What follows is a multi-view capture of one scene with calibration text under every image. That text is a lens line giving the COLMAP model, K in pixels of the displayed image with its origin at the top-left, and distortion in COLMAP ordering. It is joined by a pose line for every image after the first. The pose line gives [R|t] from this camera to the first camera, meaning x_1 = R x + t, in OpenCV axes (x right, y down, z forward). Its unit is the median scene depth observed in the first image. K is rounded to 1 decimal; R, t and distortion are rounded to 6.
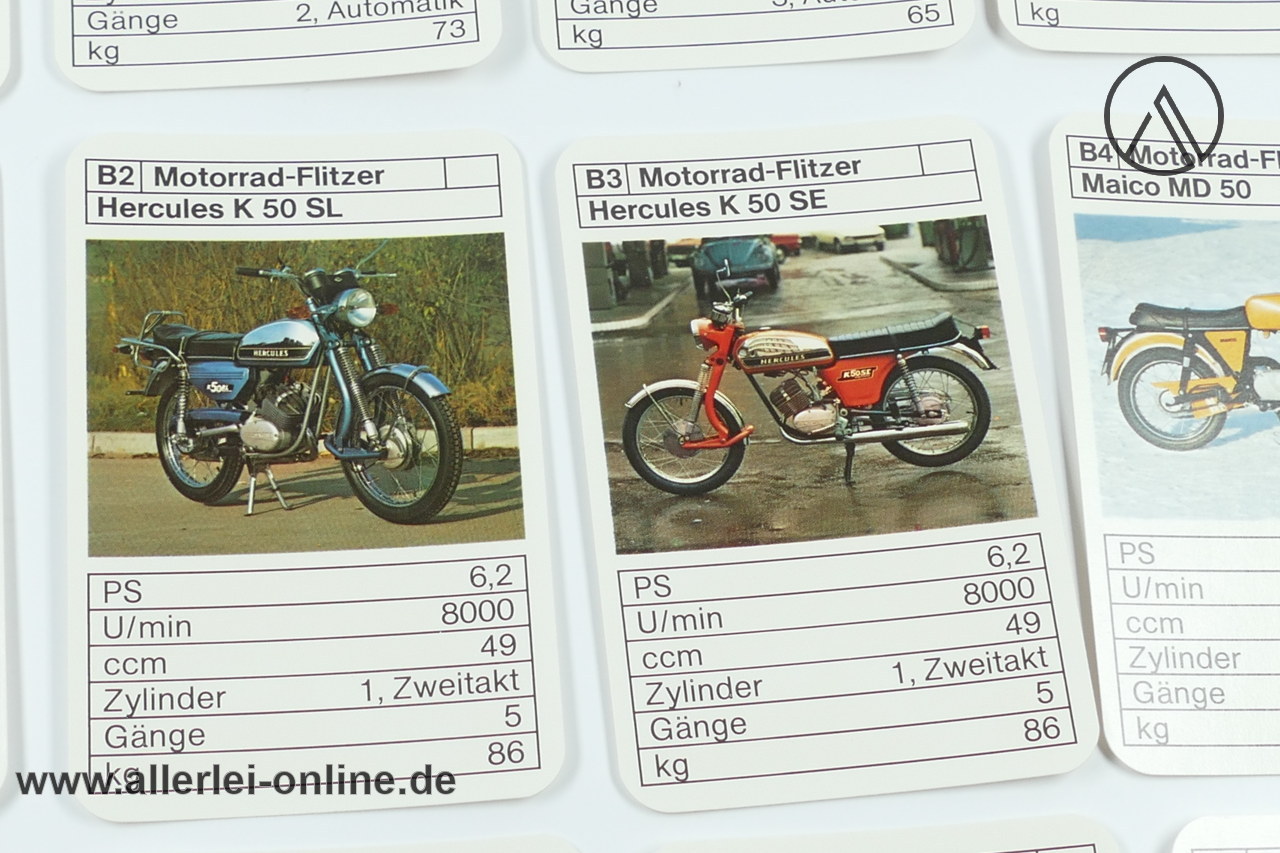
lens RADIAL K [[2846.9, 0, 637.1], [0, 2846.9, 428.9], [0, 0, 1]] dist [-0.020581, 0.000000]
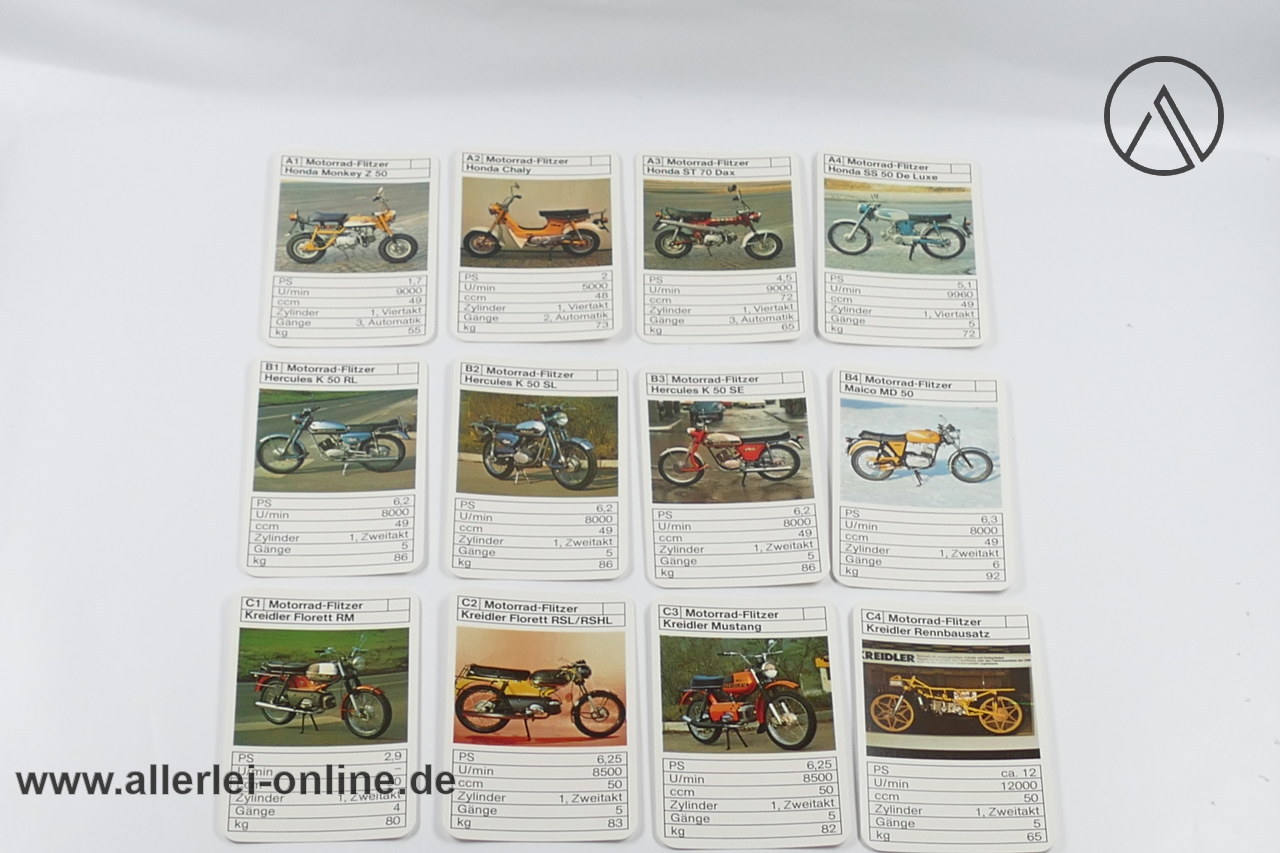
lens RADIAL K [[2846.9, 0, 640.6], [0, 2846.9, 429.1], [0, 0, 1]] dist [-0.020581, 0.000000]
pose [[0.995987, 0.026642, -0.085437, 0.197062], [-0.048276, 0.963795, -0.262237, 0.642446], [0.075357, 0.265310, 0.961214, -1.494963]]
